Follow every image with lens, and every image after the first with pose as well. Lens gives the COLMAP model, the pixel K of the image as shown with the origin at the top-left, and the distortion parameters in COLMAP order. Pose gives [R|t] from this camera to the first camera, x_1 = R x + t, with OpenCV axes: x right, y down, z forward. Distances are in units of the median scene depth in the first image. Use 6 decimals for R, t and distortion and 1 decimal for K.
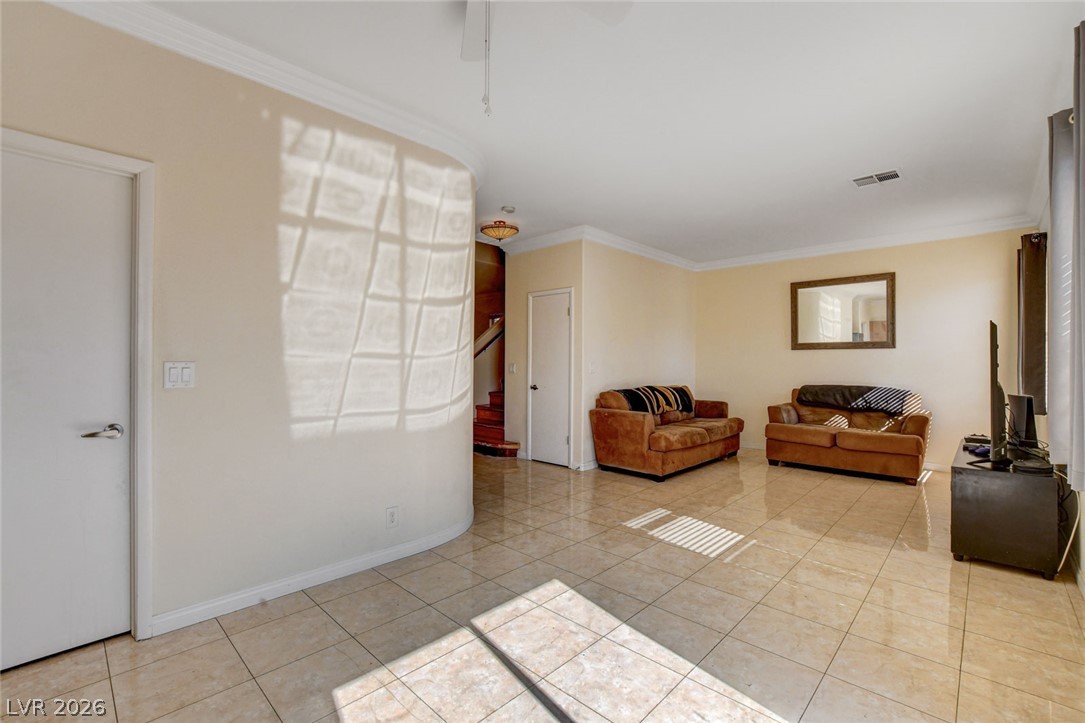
lens RADIAL K [[476.5, 0, 541.9], [0, 476.5, 363.9], [0, 0, 1]] dist [-0.012604, -0.001620]
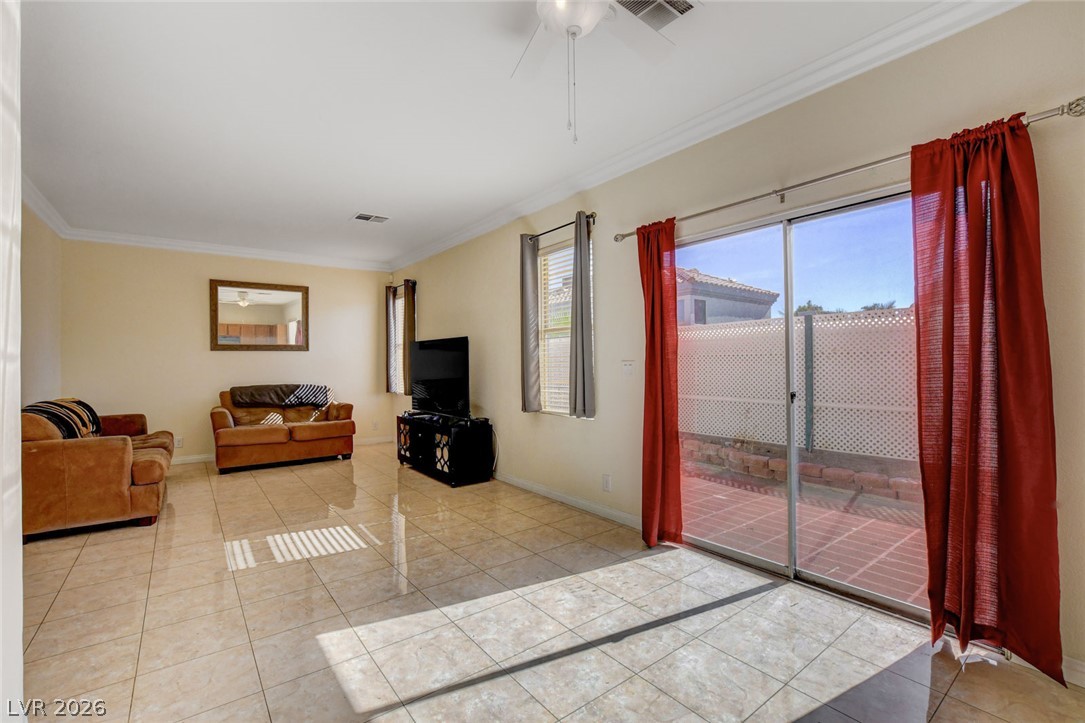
lens RADIAL K [[476.5, 0, 538.7], [0, 476.5, 357.7], [0, 0, 1]] dist [-0.012604, -0.001620]
pose [[0.160562, 0.003950, 0.987018, -0.344492], [0.014991, 0.999867, -0.006440, 0.000285], [-0.986912, 0.015830, 0.160481, 0.249275]]
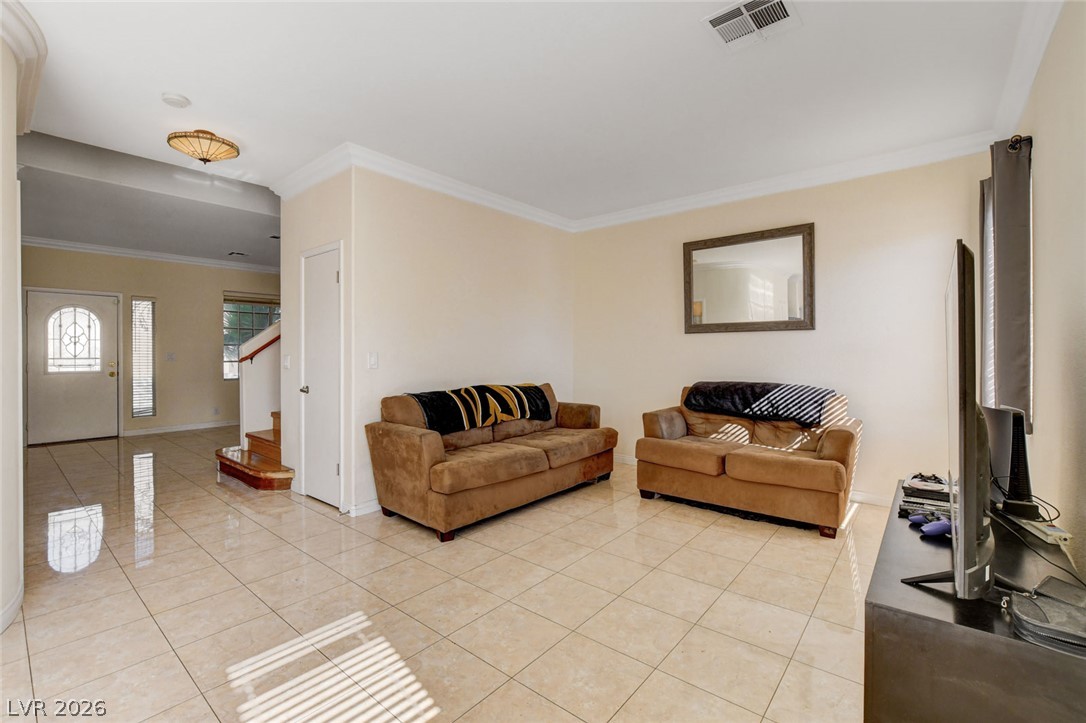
lens RADIAL K [[477.0, 0, 542.2], [0, 477.0, 350.7], [0, 0, 1]] dist [-0.012604, -0.001620]
pose [[0.998138, -0.006180, 0.060687, 0.305907], [0.006738, 0.999937, -0.009003, 0.002344], [-0.060627, 0.009395, 0.998116, 0.324517]]
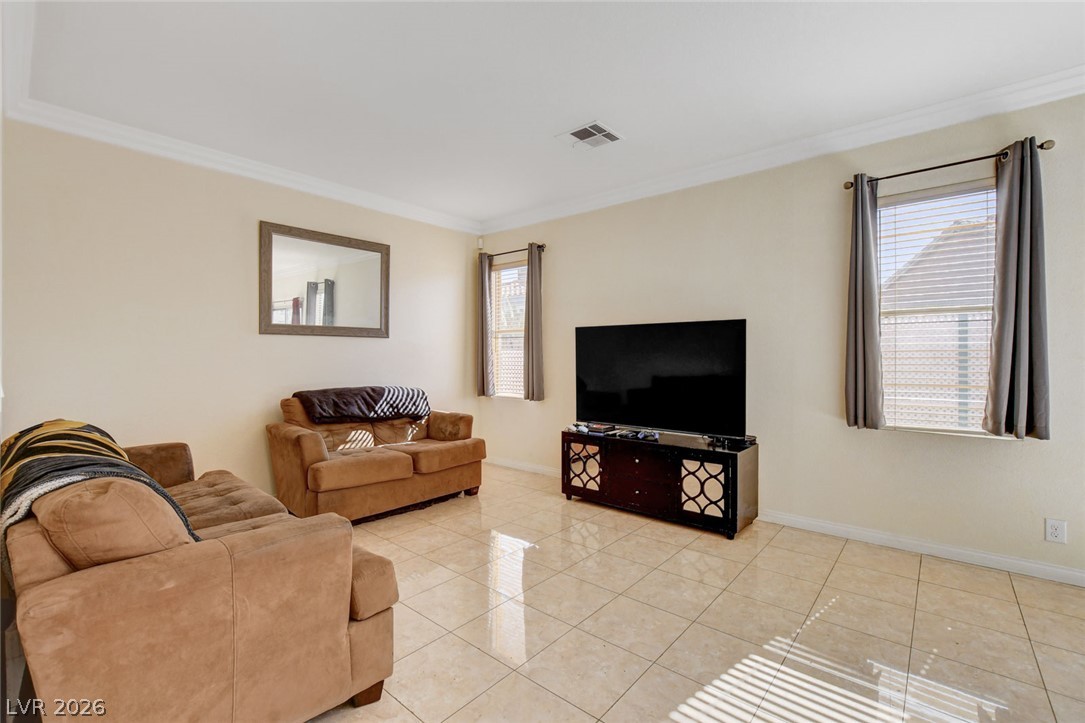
lens RADIAL K [[476.5, 0, 541.0], [0, 476.5, 350.2], [0, 0, 1]] dist [-0.012604, -0.001620]
pose [[-0.055408, 0.010906, 0.998404, -0.094528], [0.004831, 0.999932, -0.010655, -0.001330], [-0.998452, 0.004233, -0.055457, 0.806824]]
